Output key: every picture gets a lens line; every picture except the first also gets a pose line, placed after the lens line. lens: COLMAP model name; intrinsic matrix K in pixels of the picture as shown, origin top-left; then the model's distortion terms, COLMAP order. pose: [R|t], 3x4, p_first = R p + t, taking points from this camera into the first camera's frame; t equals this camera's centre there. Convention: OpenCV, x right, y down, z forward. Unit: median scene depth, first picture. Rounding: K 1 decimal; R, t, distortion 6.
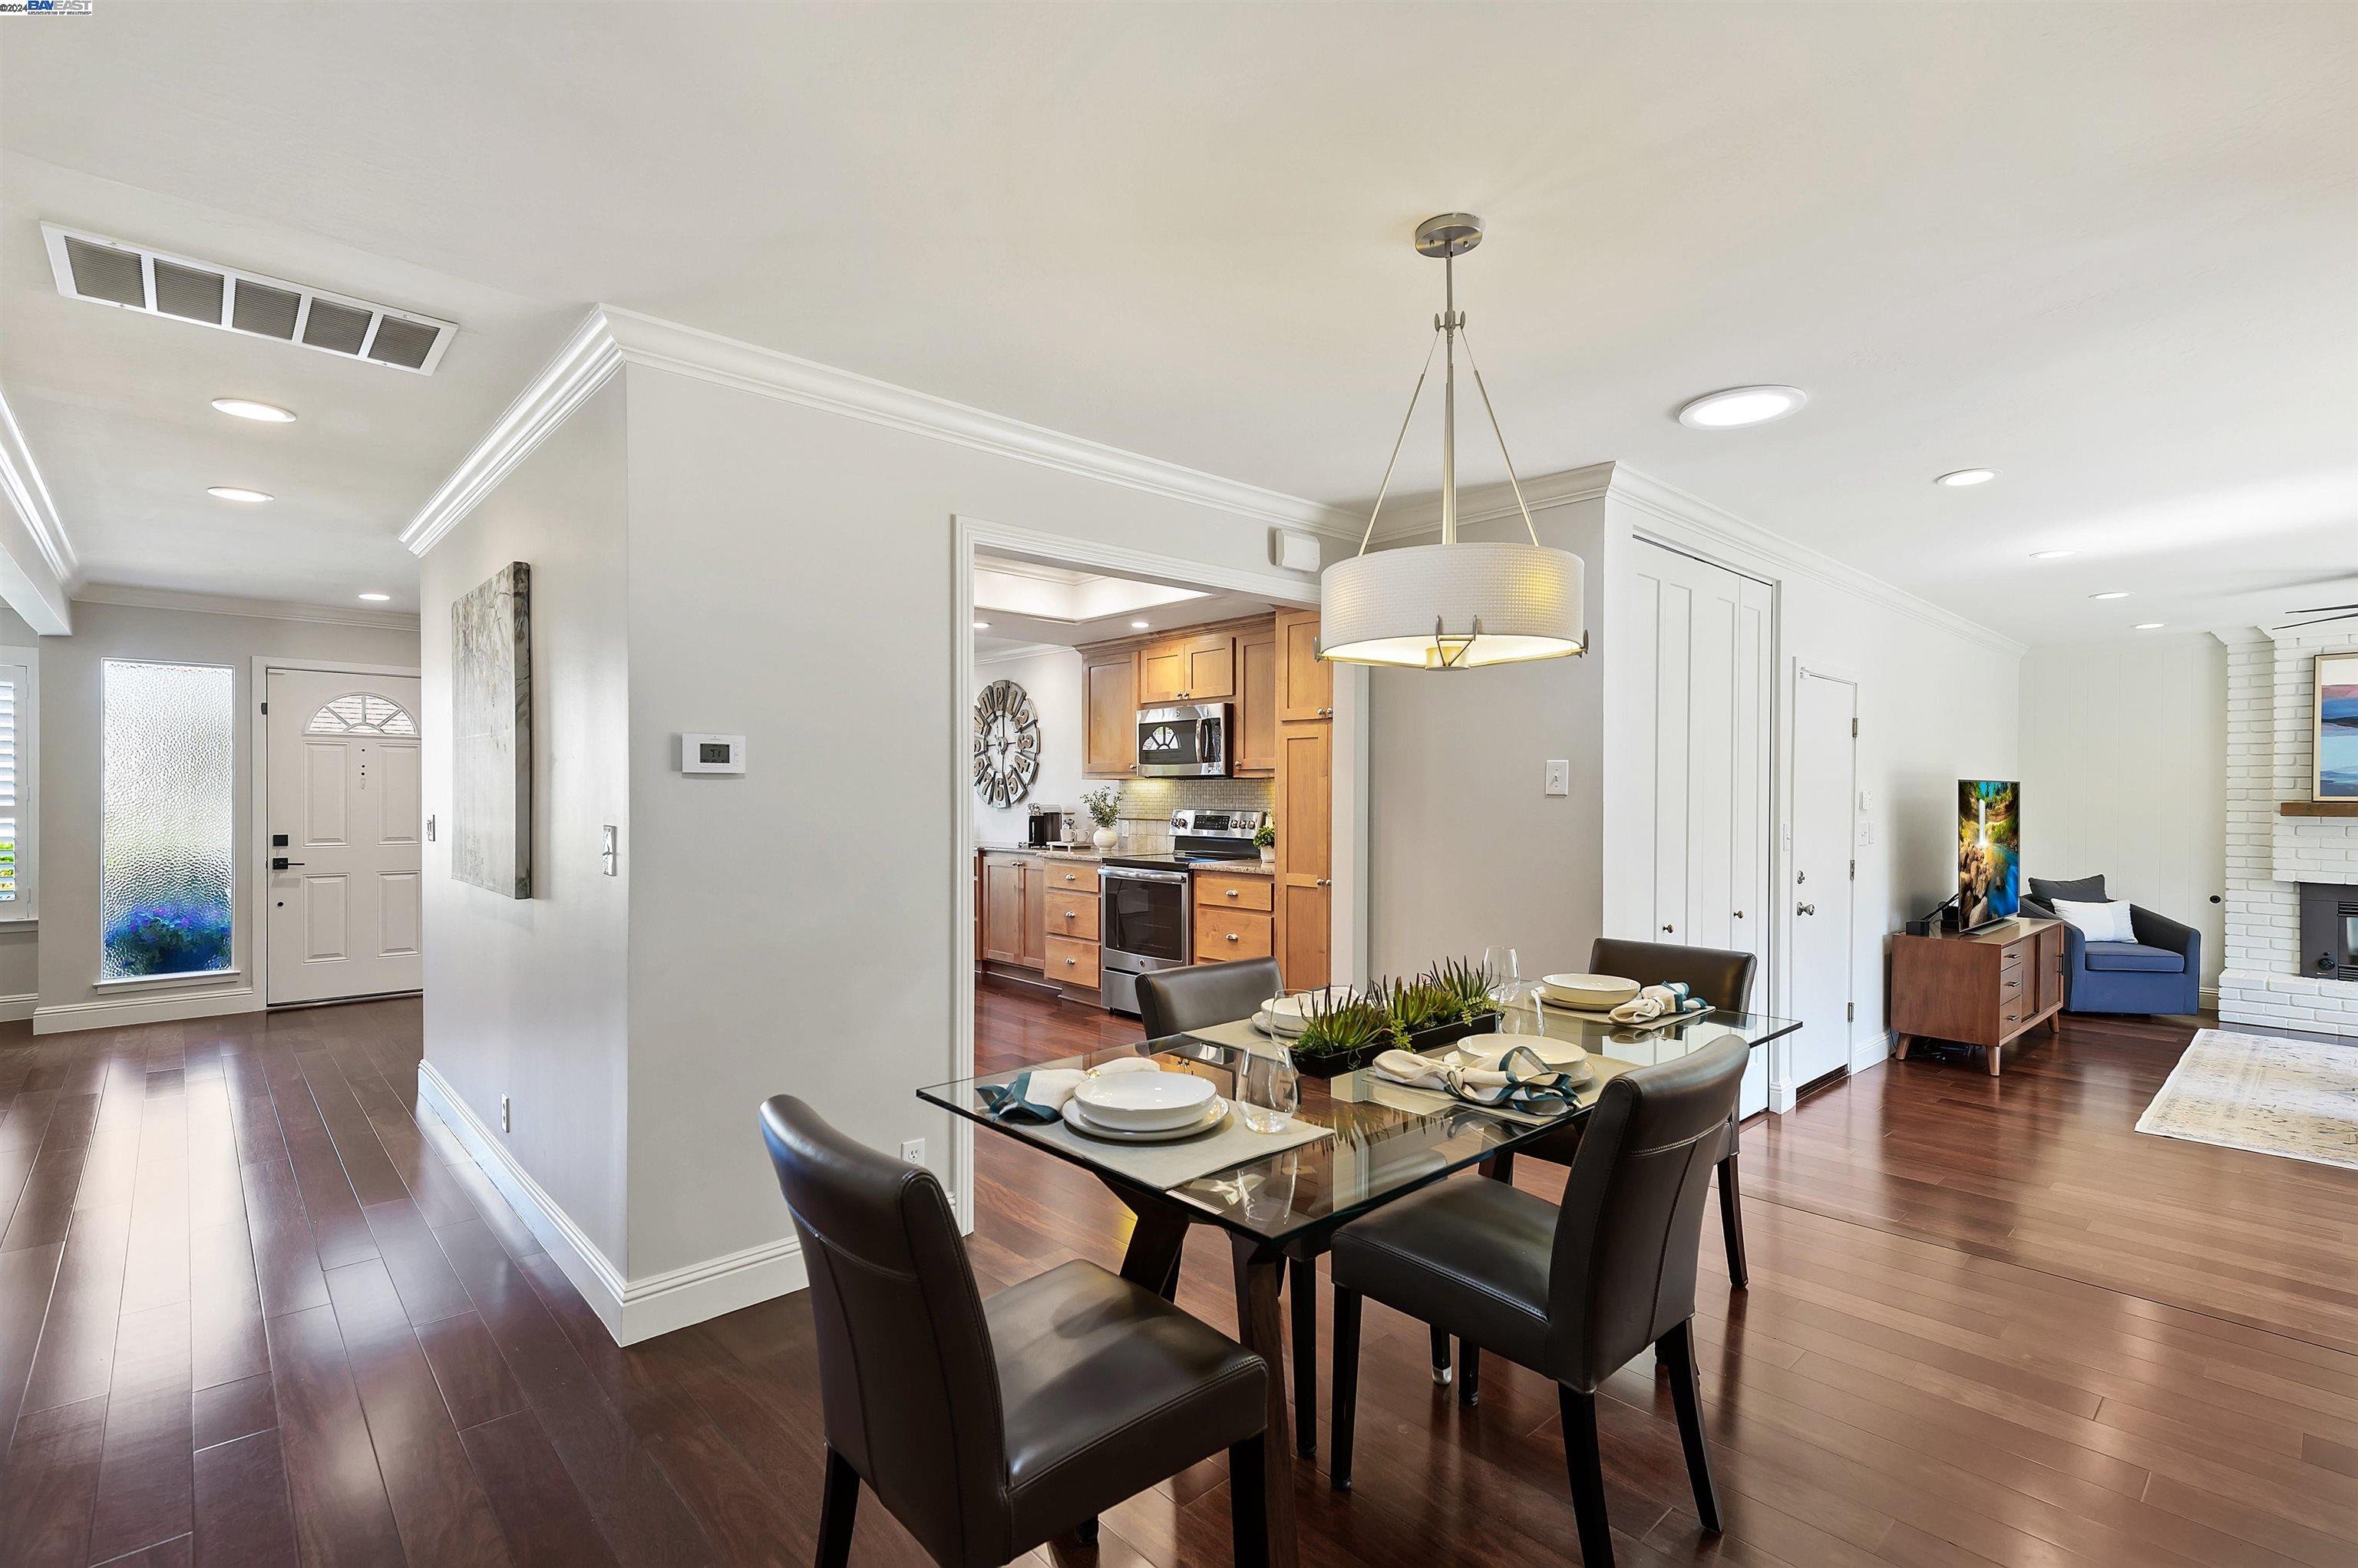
lens RADIAL K [[1078.0, 0, 1184.1], [0, 1078.0, 801.3], [0, 0, 1]] dist [0.023115, -0.000542]
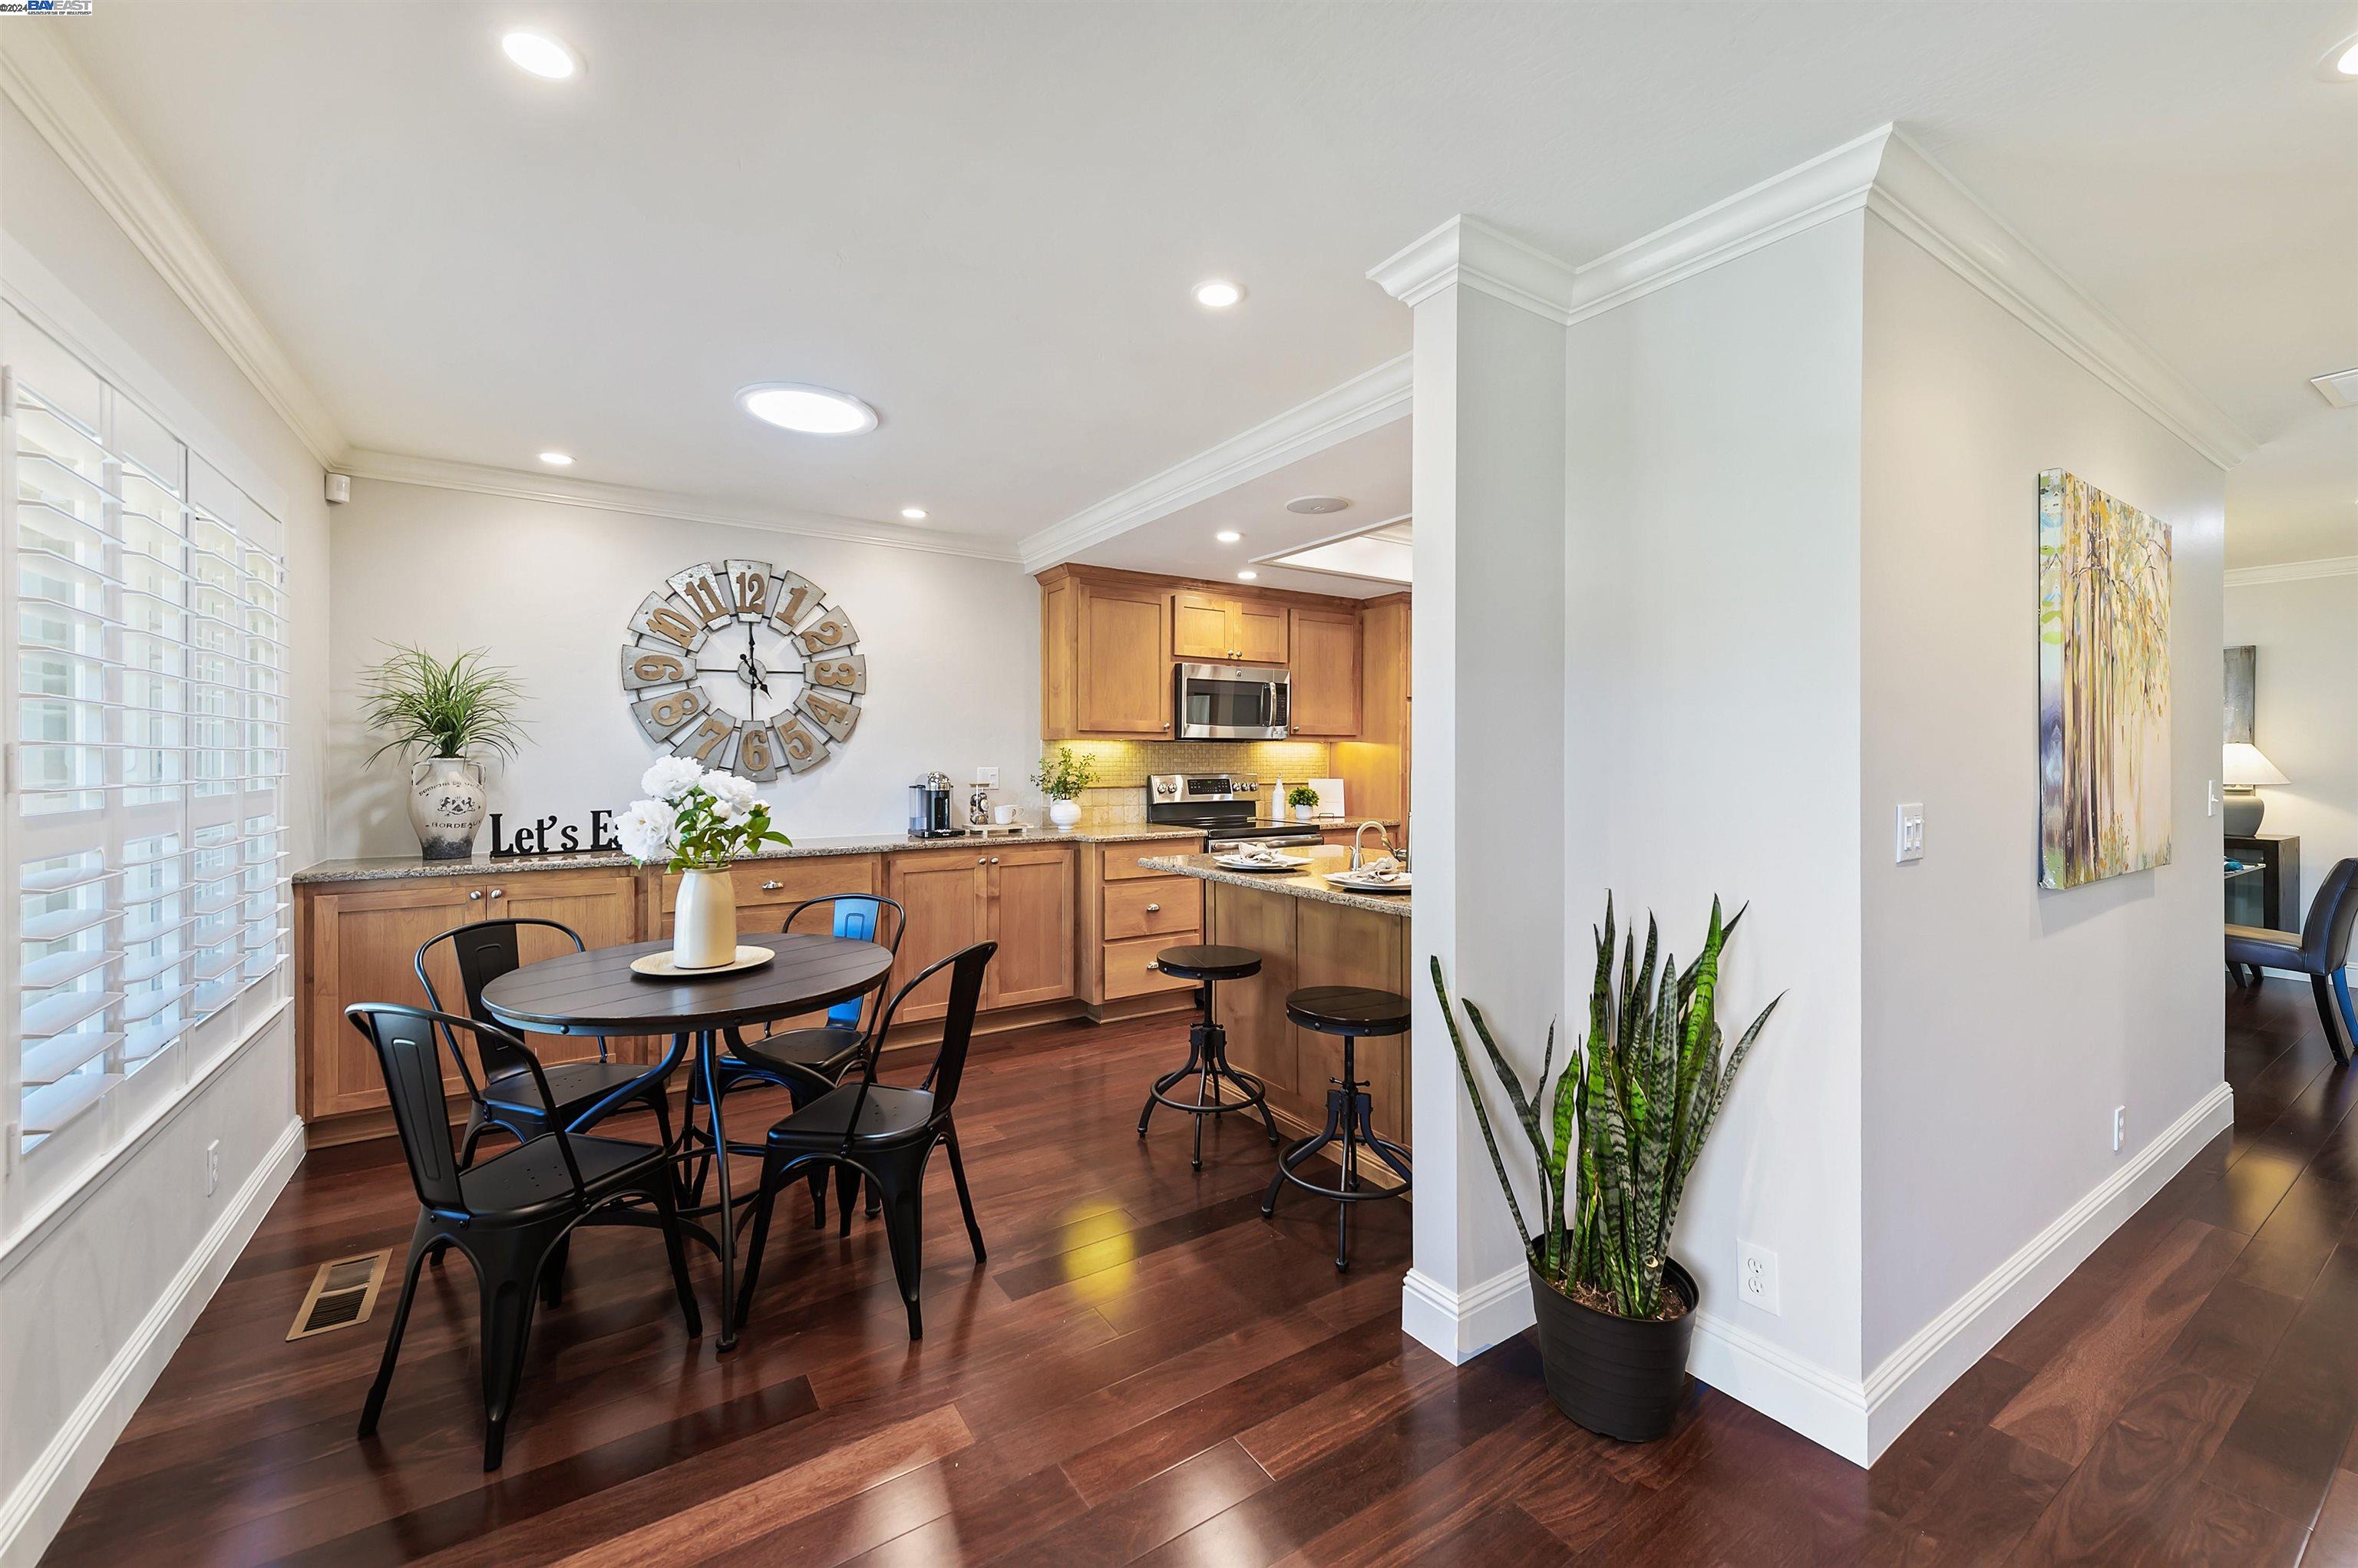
lens RADIAL K [[923.1, 0, 1216.9], [0, 923.1, 753.7], [0, 0, 1]] dist [0.007699, 0.000297]
pose [[0.146360, 0.000942, 0.989231, -0.728317], [0.004054, 0.999991, -0.001552, -0.007976], [-0.989223, 0.004237, 0.146355, 0.791959]]
